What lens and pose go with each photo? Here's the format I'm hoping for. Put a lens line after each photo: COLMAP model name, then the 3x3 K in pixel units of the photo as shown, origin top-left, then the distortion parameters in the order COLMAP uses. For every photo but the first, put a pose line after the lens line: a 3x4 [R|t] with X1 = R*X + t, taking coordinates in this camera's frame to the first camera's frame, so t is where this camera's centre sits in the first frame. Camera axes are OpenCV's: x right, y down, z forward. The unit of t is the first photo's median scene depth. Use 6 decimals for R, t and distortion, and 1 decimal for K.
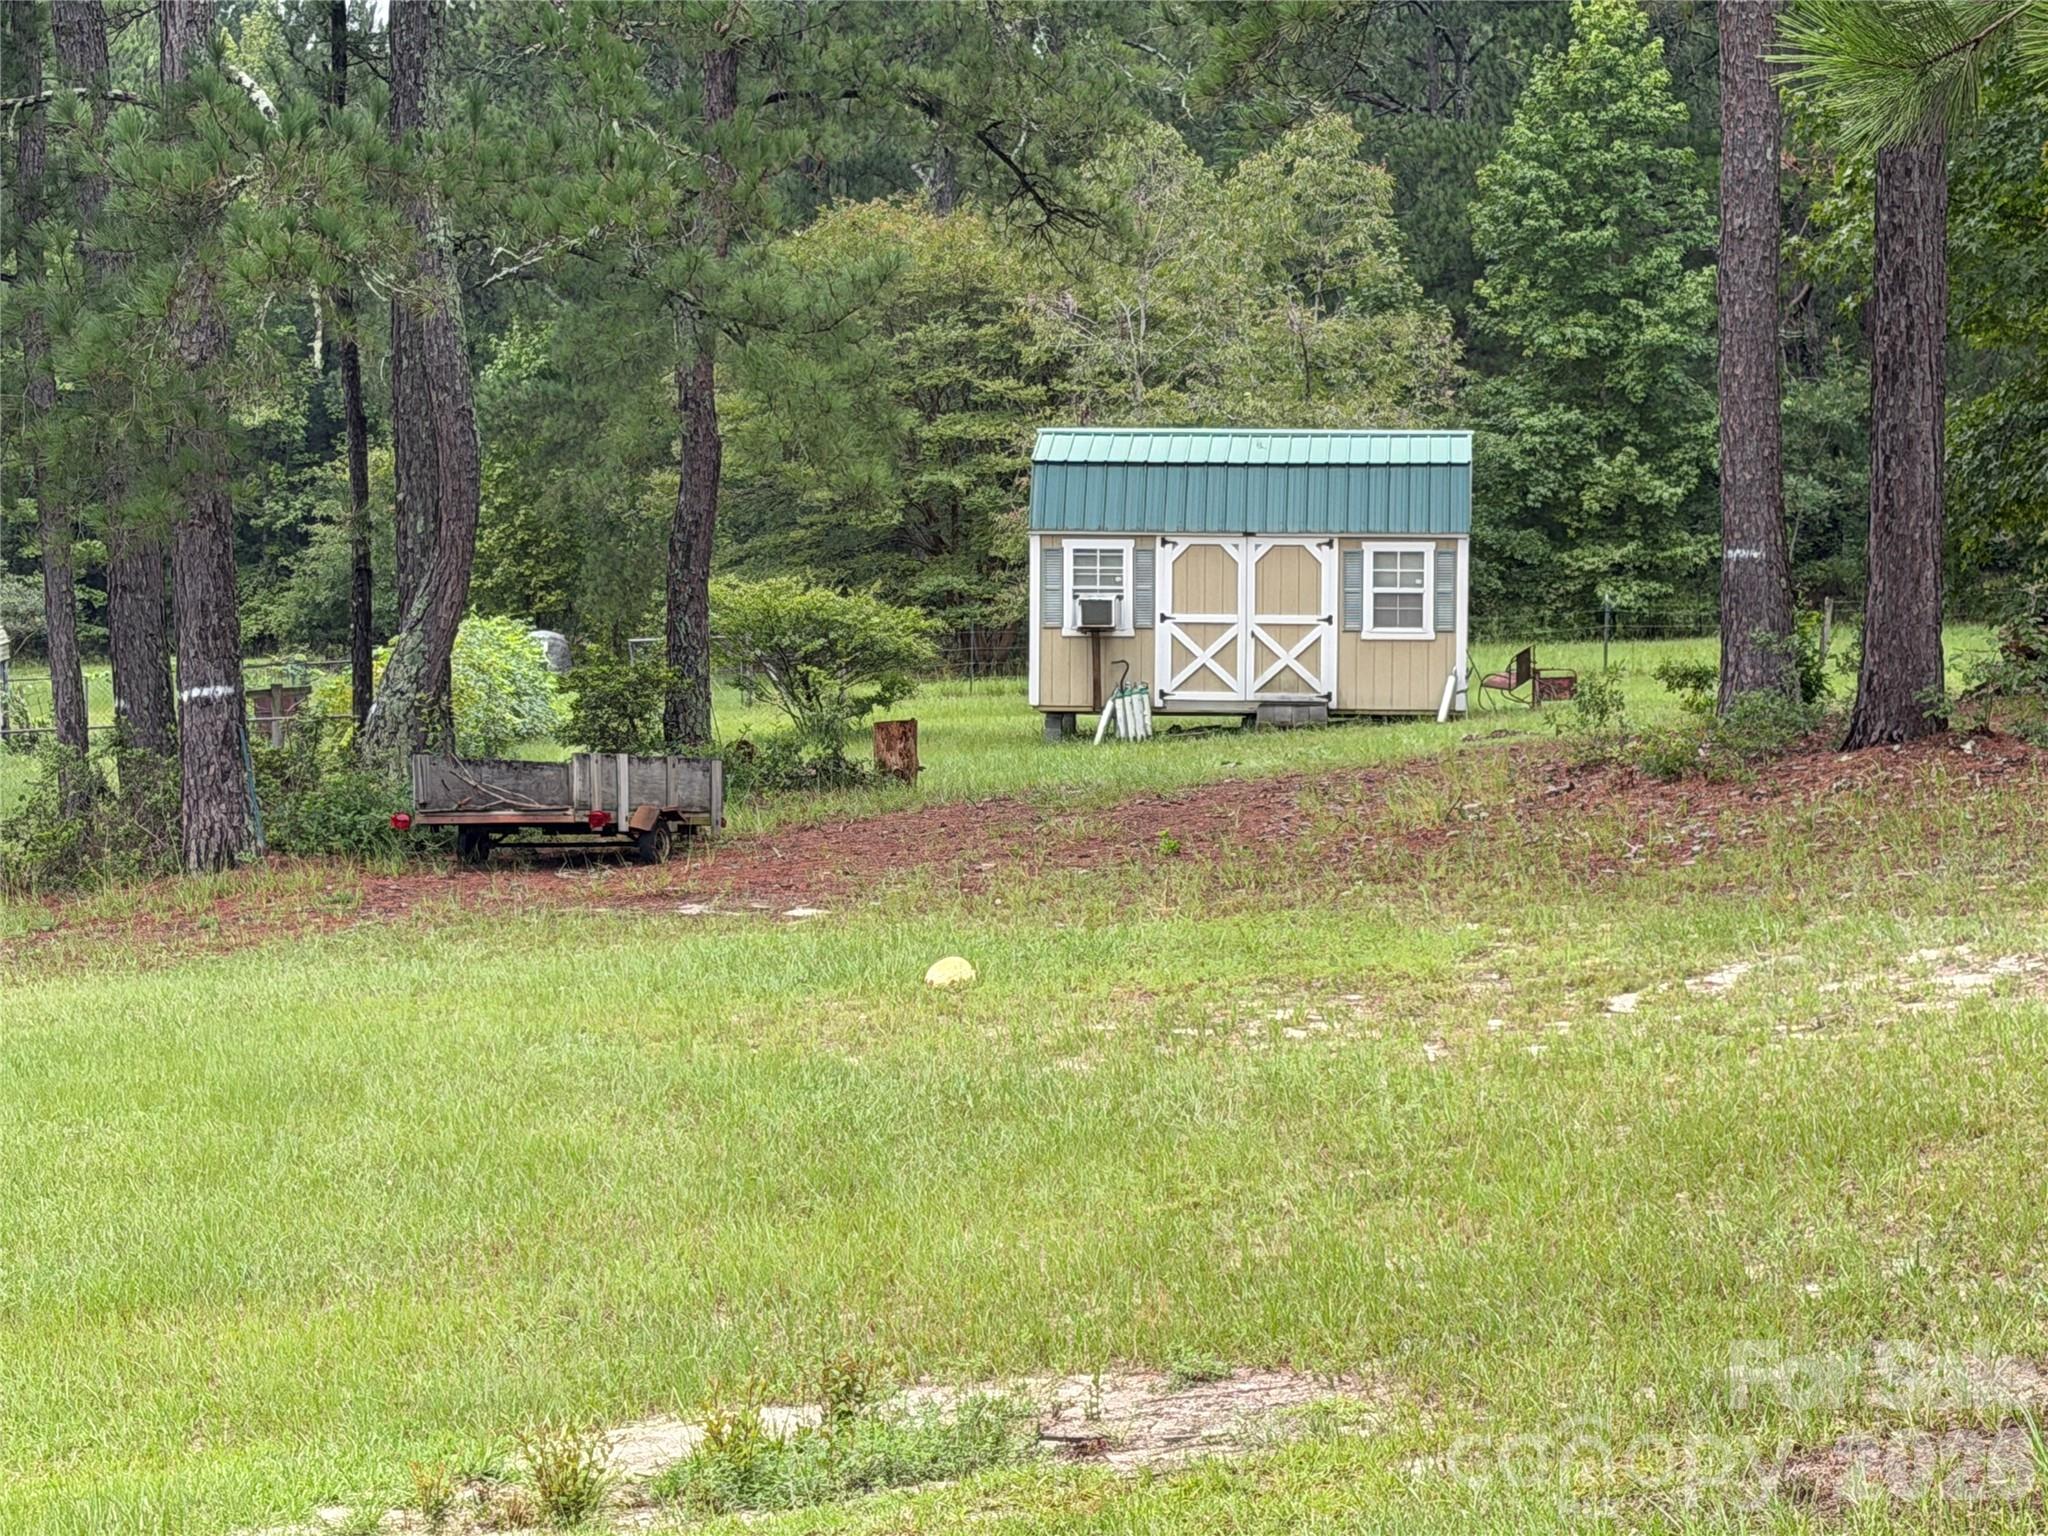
lens RADIAL K [[5025.5, 0, 1024.0], [0, 5025.5, 768.0], [0, 0, 1]] dist [-0.008512, -0.014304]
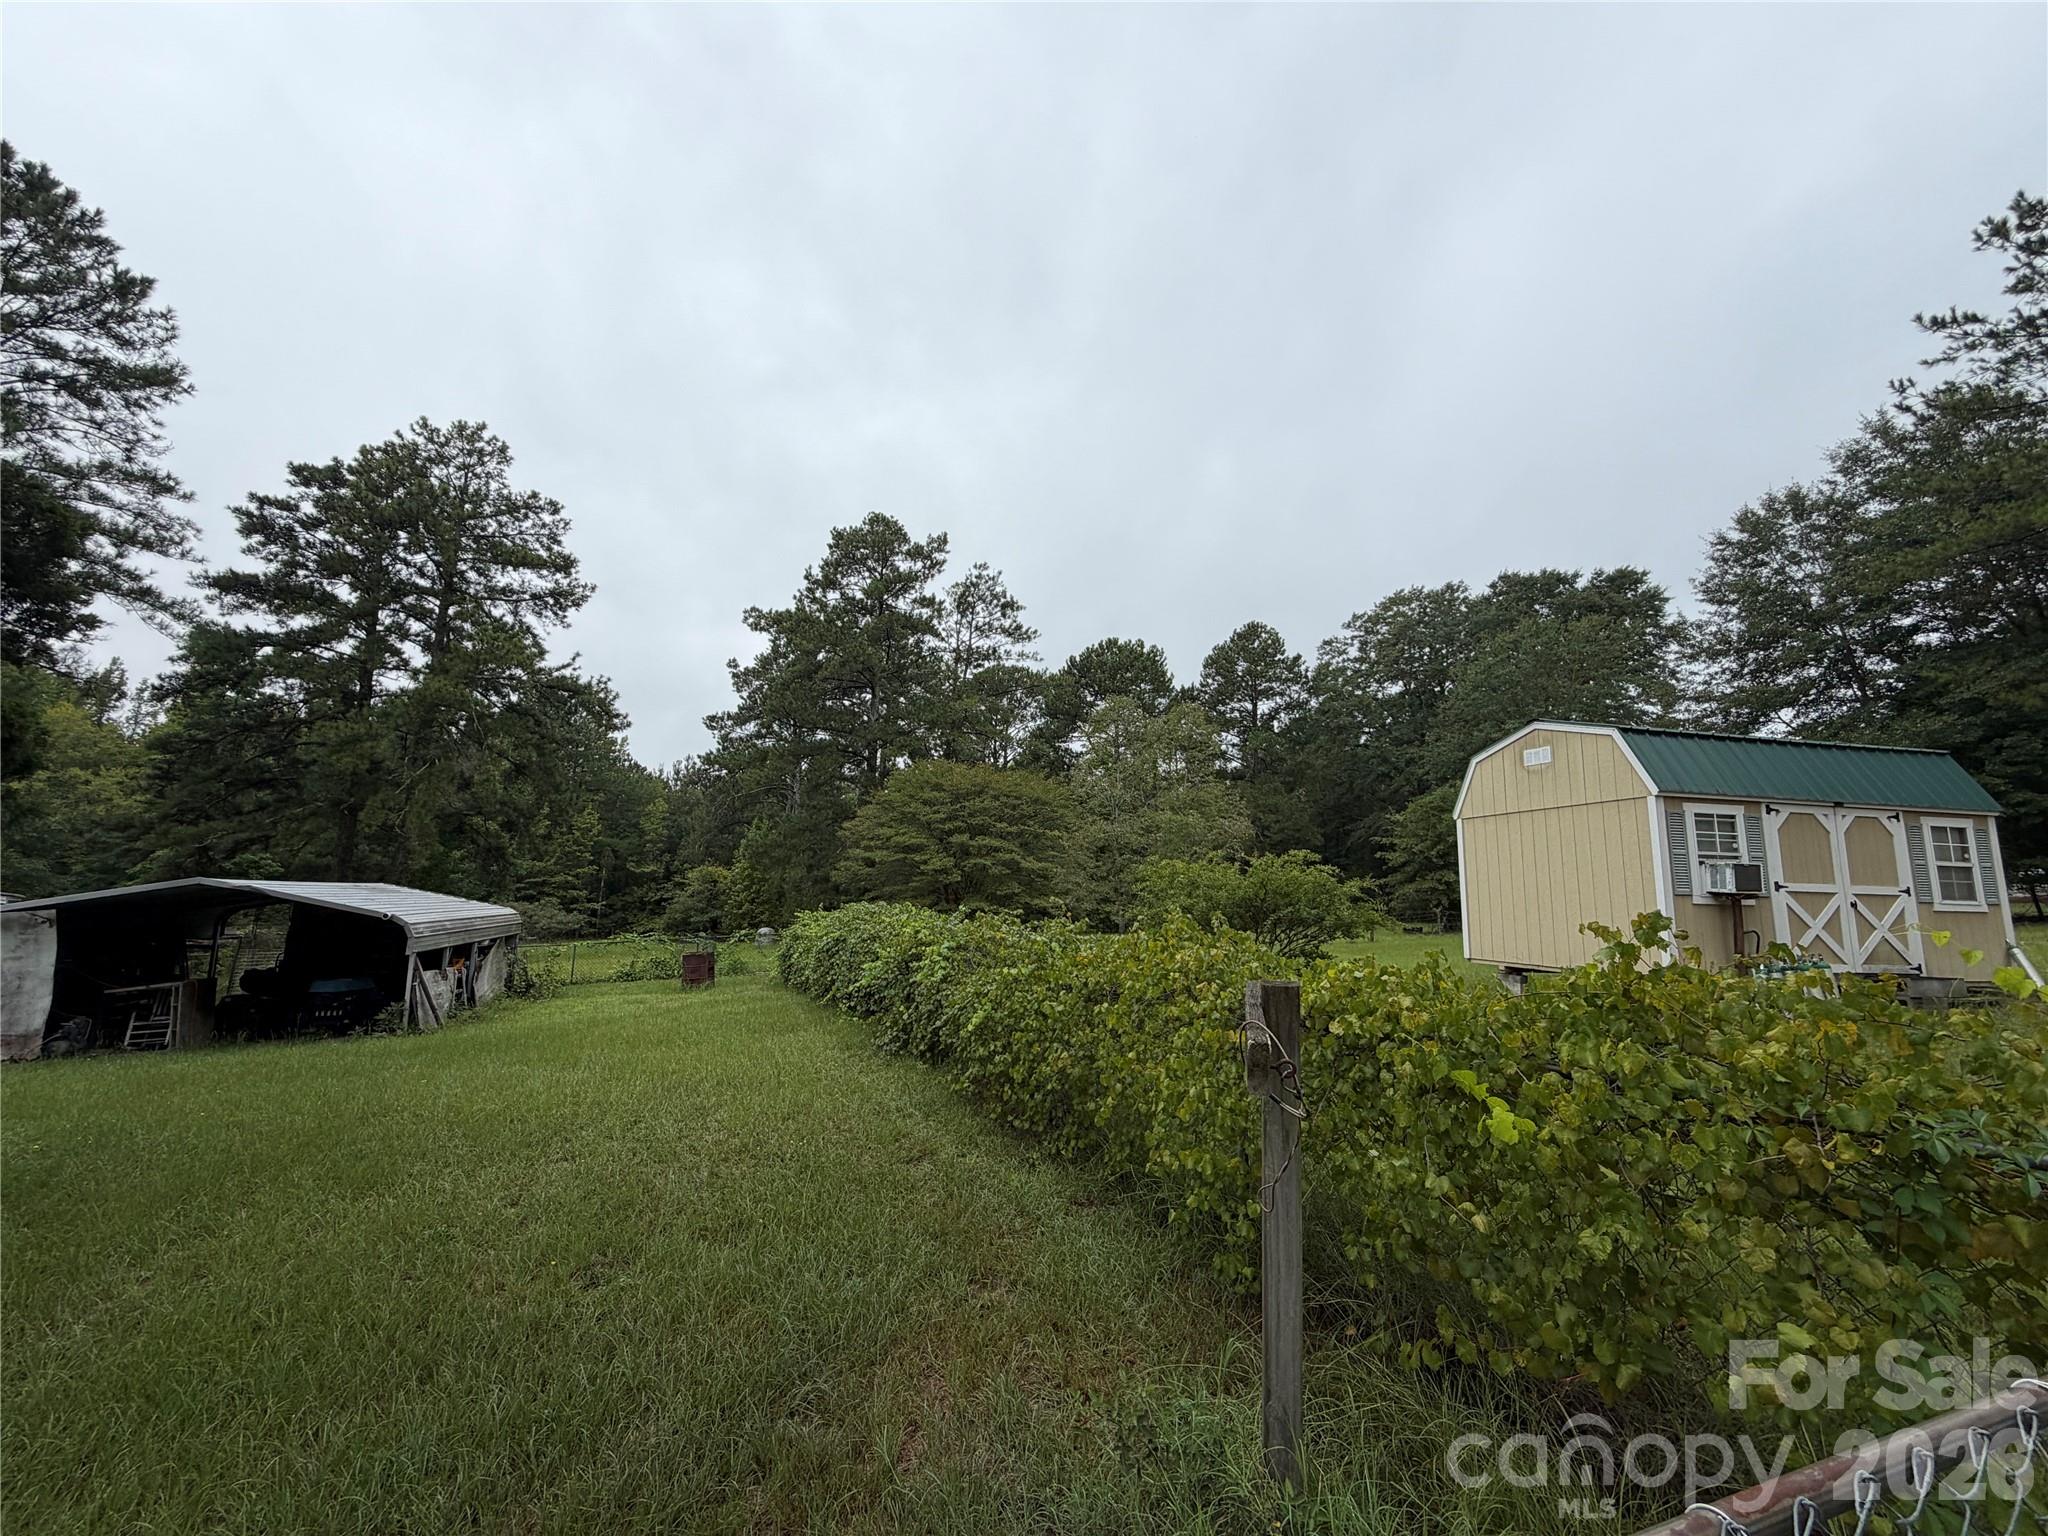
lens RADIAL K [[812.3, 0, 1024.0], [0, 812.3, 768.0], [0, 0, 1]] dist [-0.000804, -0.000033]
pose [[0.956677, 0.064984, 0.283808, -0.158447], [0.002443, 0.972948, -0.231010, -0.016330], [-0.291142, 0.221695, 0.930638, 0.892525]]
